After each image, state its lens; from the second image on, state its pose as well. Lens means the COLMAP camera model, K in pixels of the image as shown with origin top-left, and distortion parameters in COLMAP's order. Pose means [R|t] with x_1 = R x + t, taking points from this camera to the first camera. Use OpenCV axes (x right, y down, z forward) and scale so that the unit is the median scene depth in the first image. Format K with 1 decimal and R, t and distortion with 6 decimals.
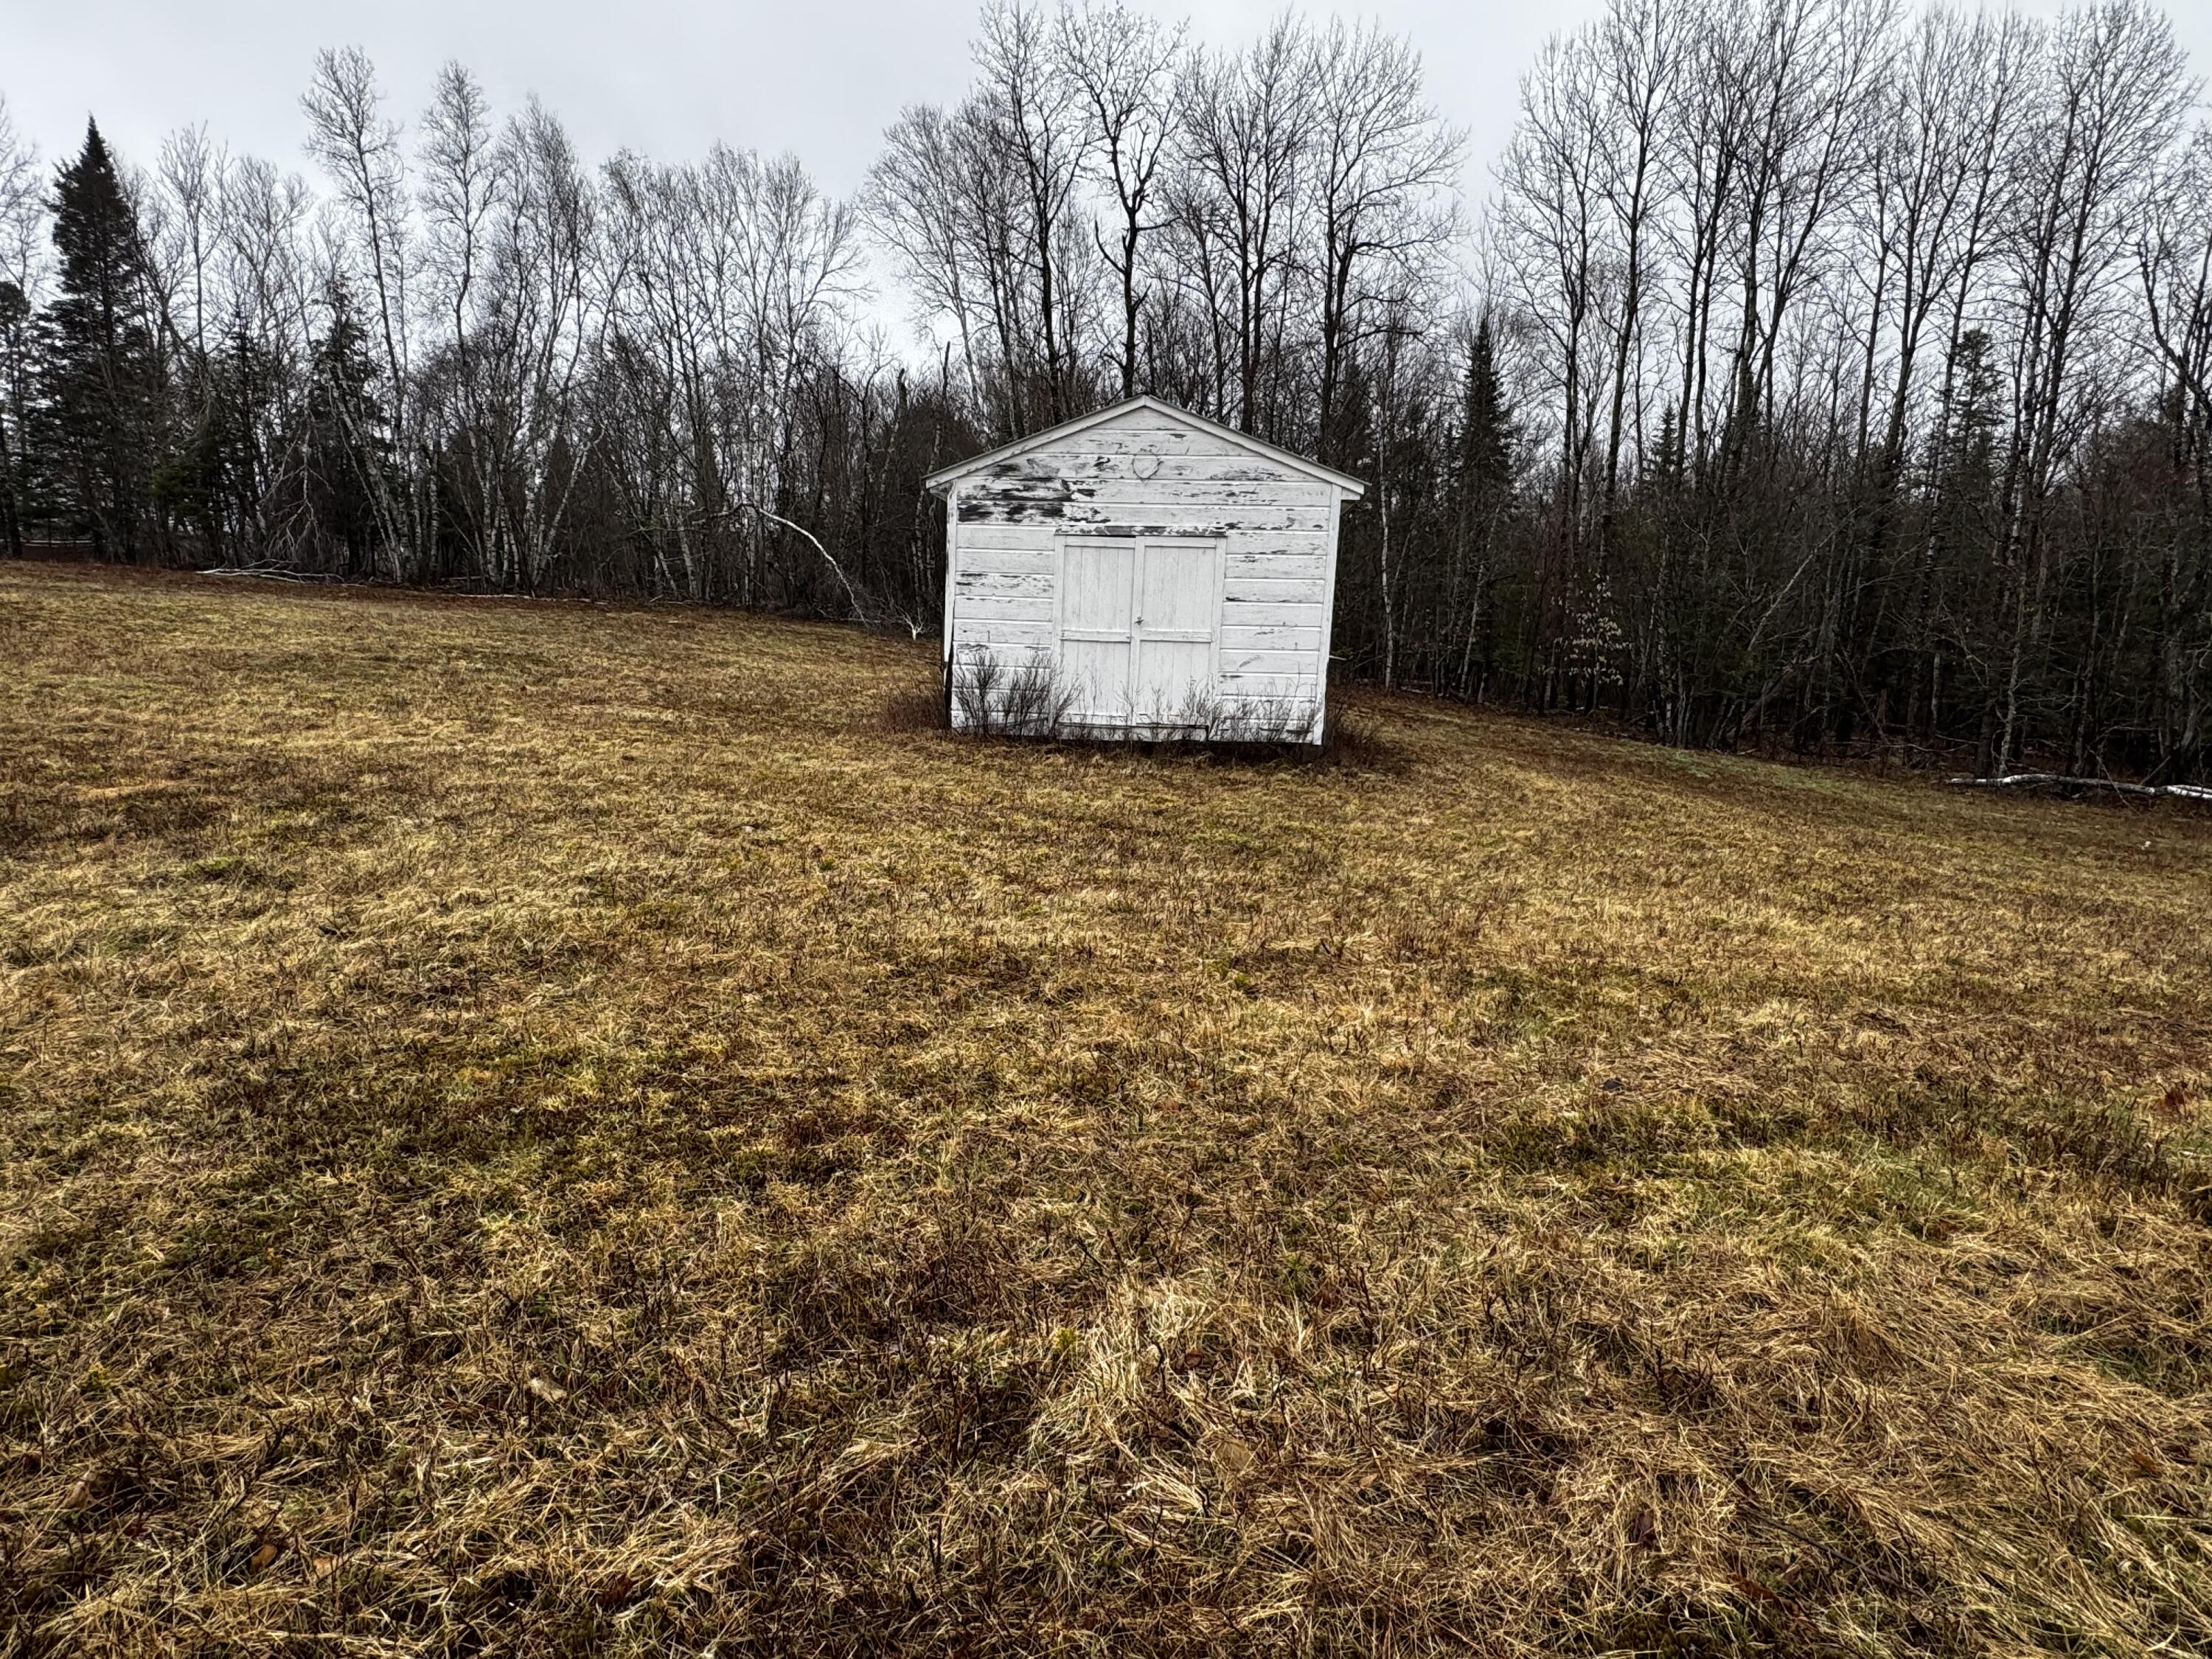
lens RADIAL K [[1205.6, 0, 1104.4], [0, 1205.6, 836.8], [0, 0, 1]] dist [-0.002853, 0.000203]
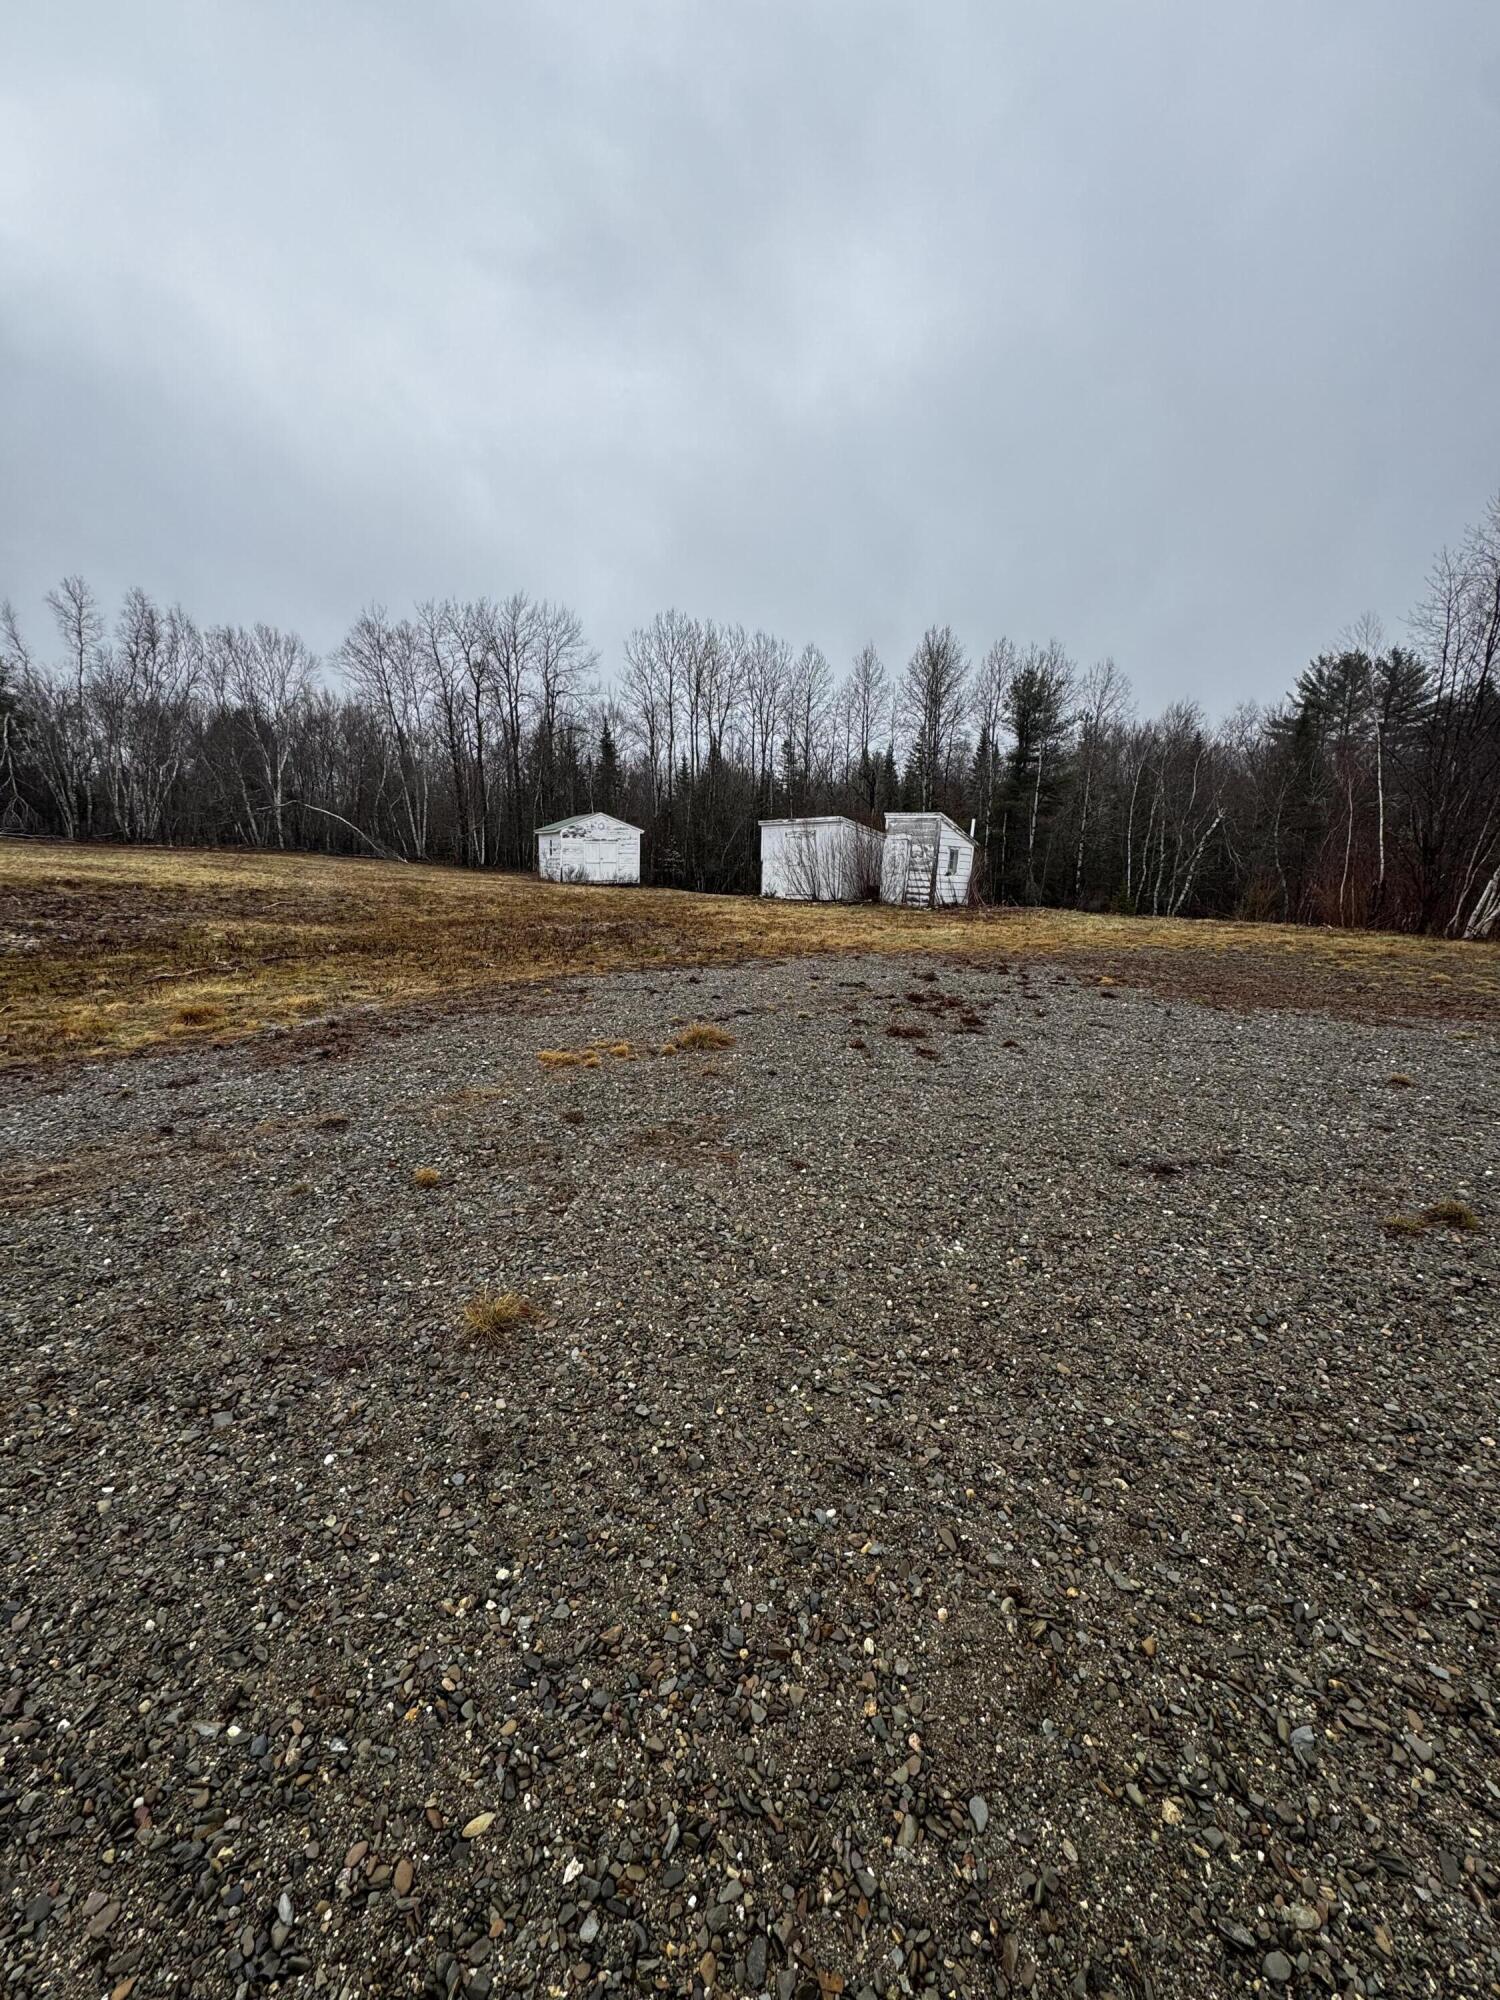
lens RADIAL K [[792.0, 0, 746.1], [0, 792.0, 1004.1], [0, 0, 1]] dist [-0.004117, 0.000978]
pose [[0.874506, -0.103571, 0.473827, -0.305586], [0.093556, 0.994608, 0.044737, 0.092353], [-0.475906, 0.005207, 0.879481, -0.608813]]
